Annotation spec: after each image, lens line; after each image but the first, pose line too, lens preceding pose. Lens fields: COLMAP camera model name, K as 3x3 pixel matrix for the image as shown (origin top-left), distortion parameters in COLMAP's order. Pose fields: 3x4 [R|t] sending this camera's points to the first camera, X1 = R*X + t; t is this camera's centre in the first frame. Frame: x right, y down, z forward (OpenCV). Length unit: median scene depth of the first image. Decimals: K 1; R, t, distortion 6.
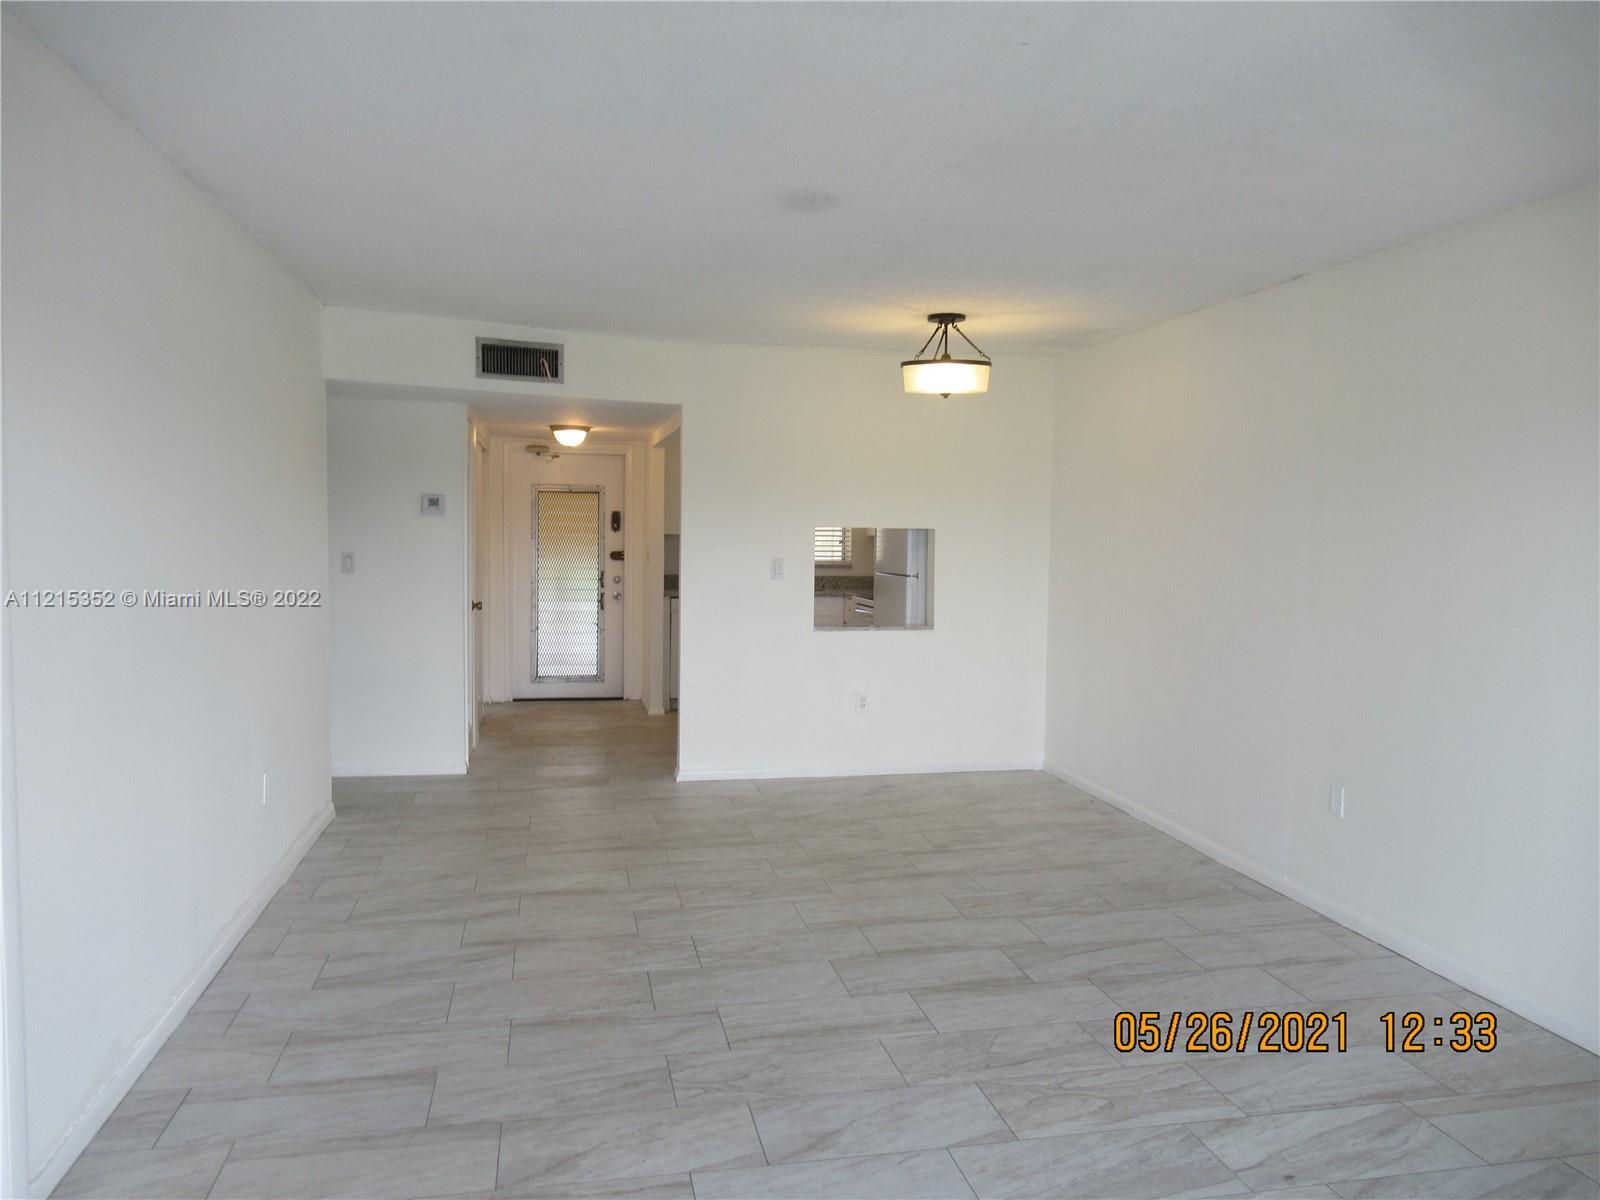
lens RADIAL K [[1187.3, 0, 788.2], [0, 1187.3, 620.2], [0, 0, 1]] dist [-0.022413, 0.026593]
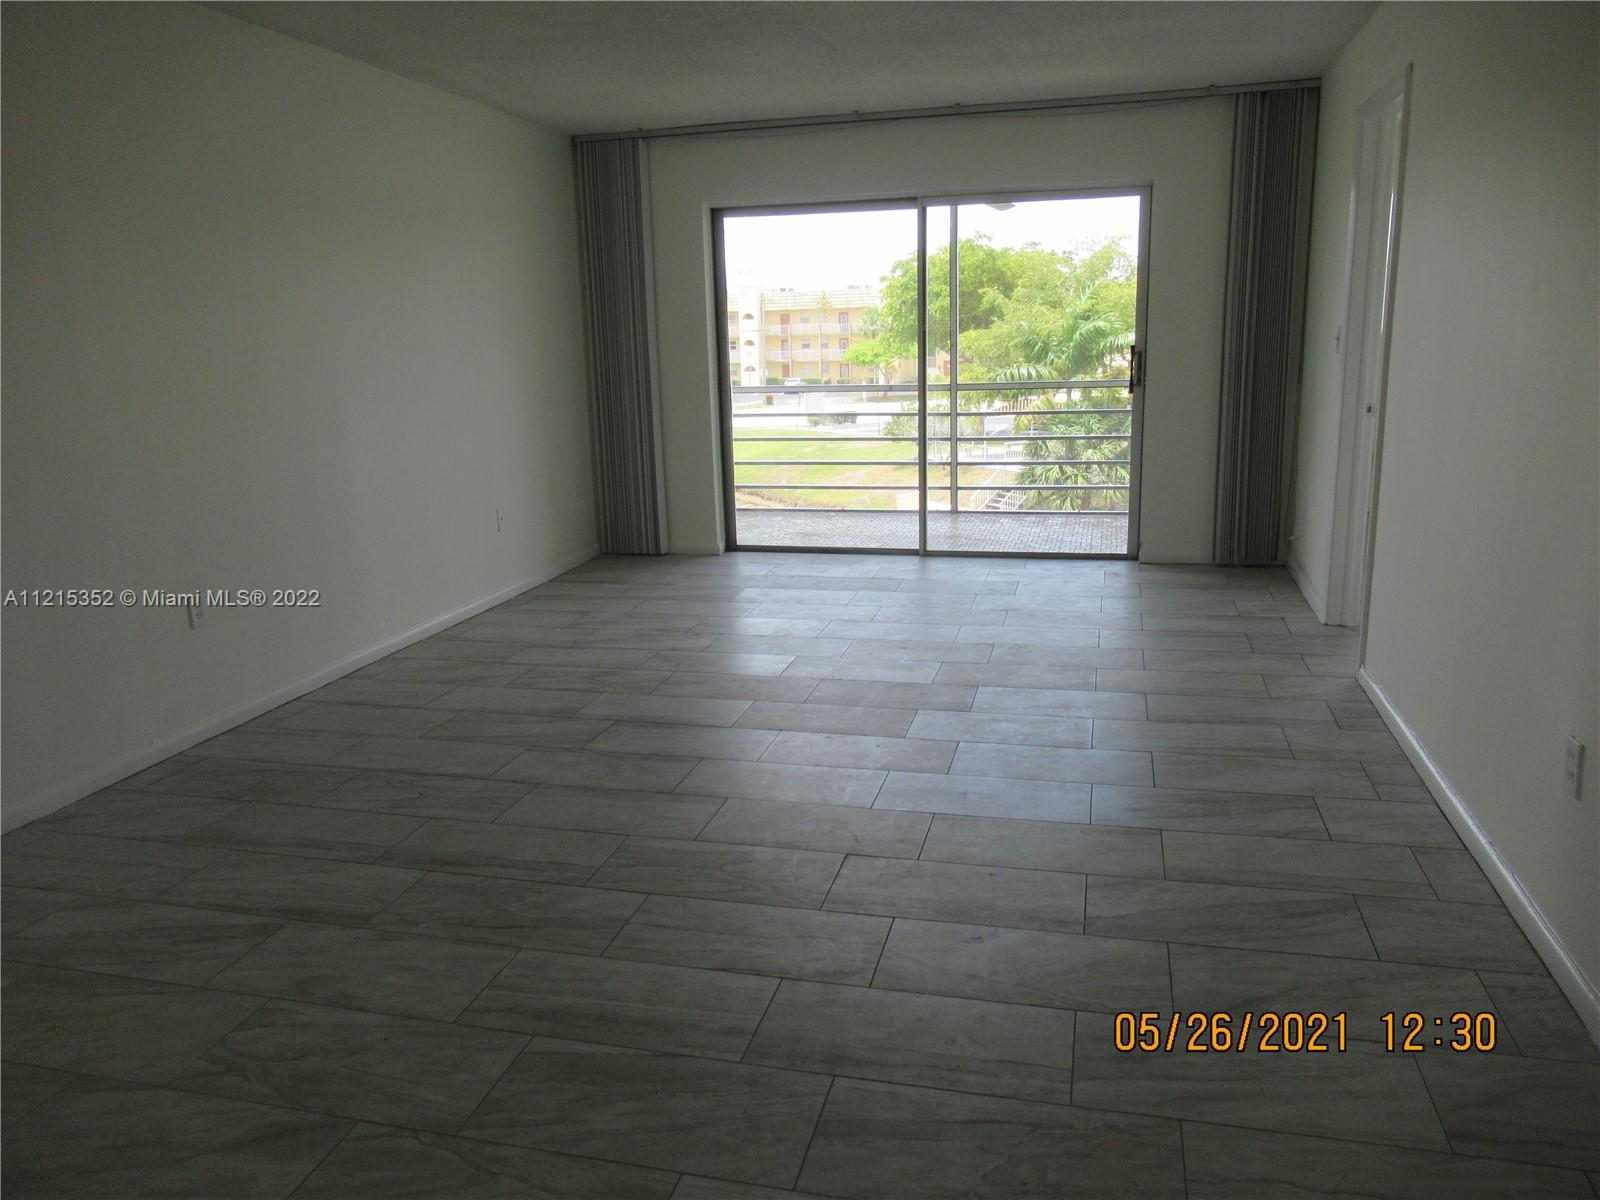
lens RADIAL K [[1187.3, 0, 788.2], [0, 1187.3, 620.2], [0, 0, 1]] dist [-0.022413, 0.026593]
pose [[-0.896773, -0.092745, 0.432662, -0.348419], [0.054722, 0.947037, 0.316427, -0.107330], [-0.439094, 0.307440, -0.844202, 1.579195]]
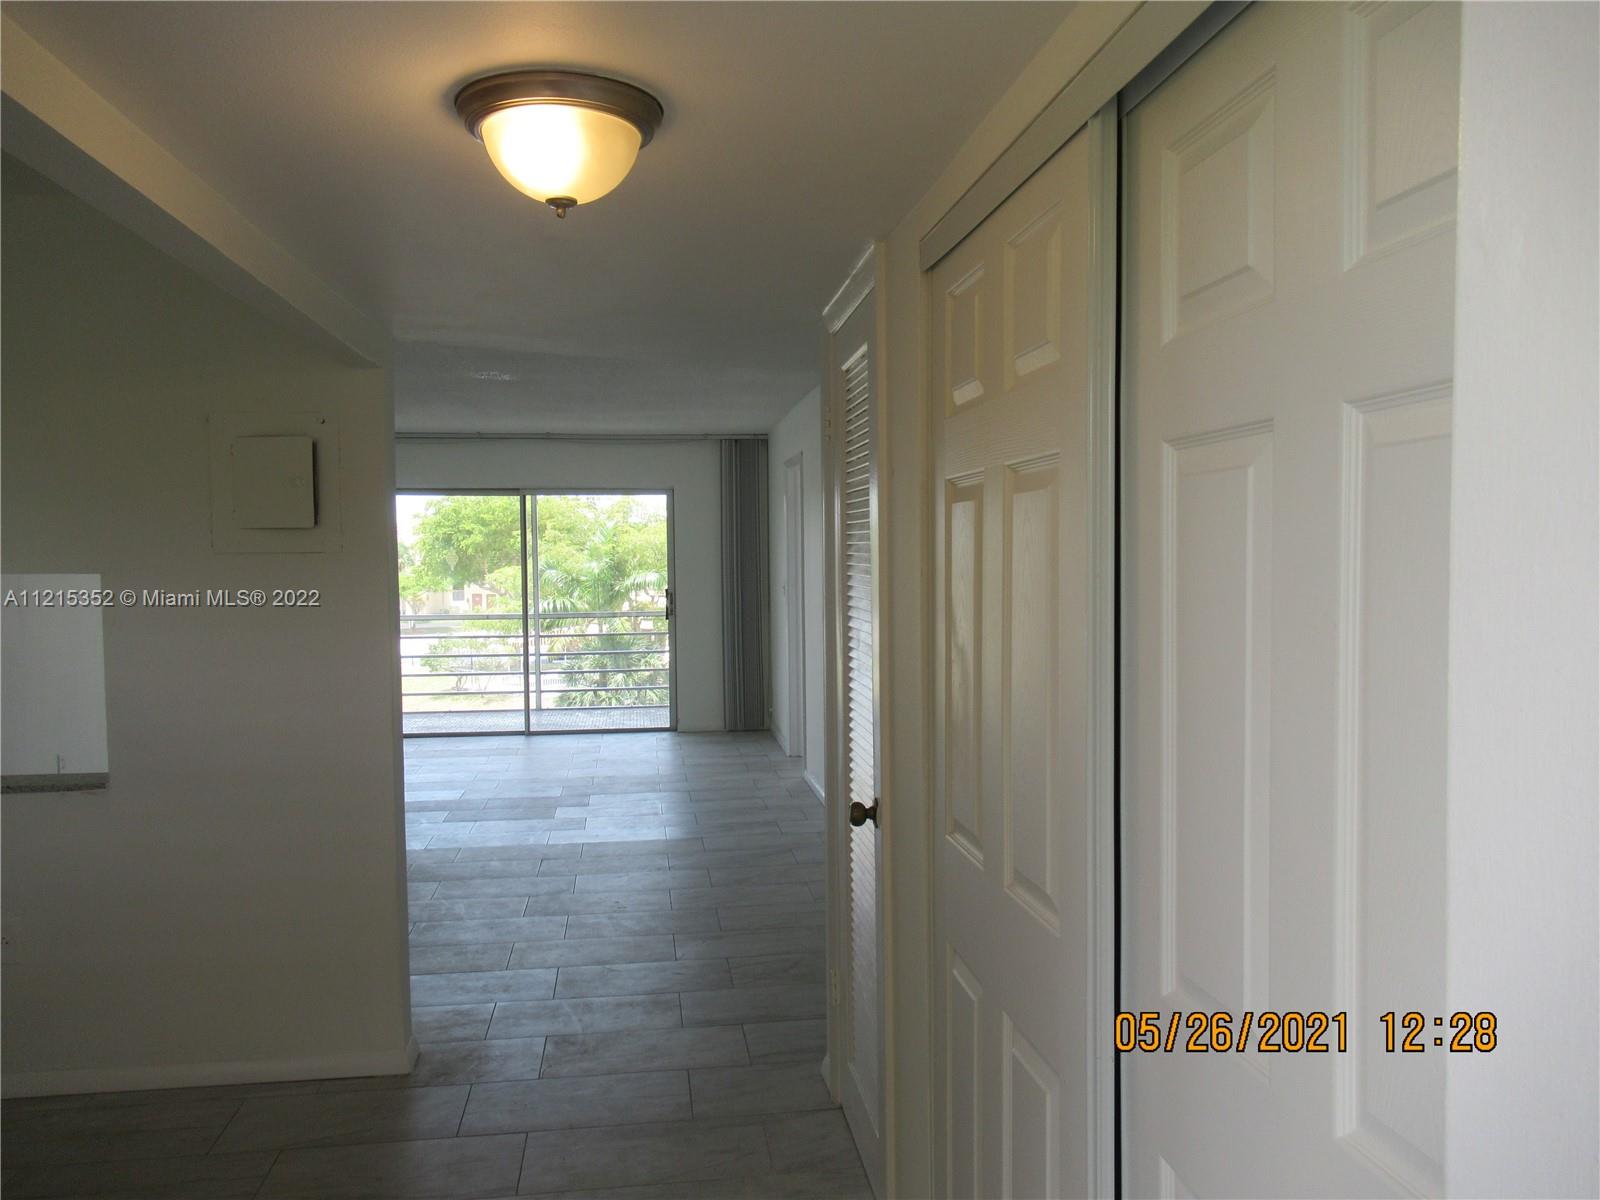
lens RADIAL K [[1187.3, 0, 788.2], [0, 1187.3, 620.2], [0, 0, 1]] dist [-0.022413, 0.026593]
pose [[-0.997674, -0.009406, 0.067511, -0.444534], [0.000053, 0.990326, 0.138758, -0.193897], [-0.068163, 0.138439, -0.988022, 2.245040]]
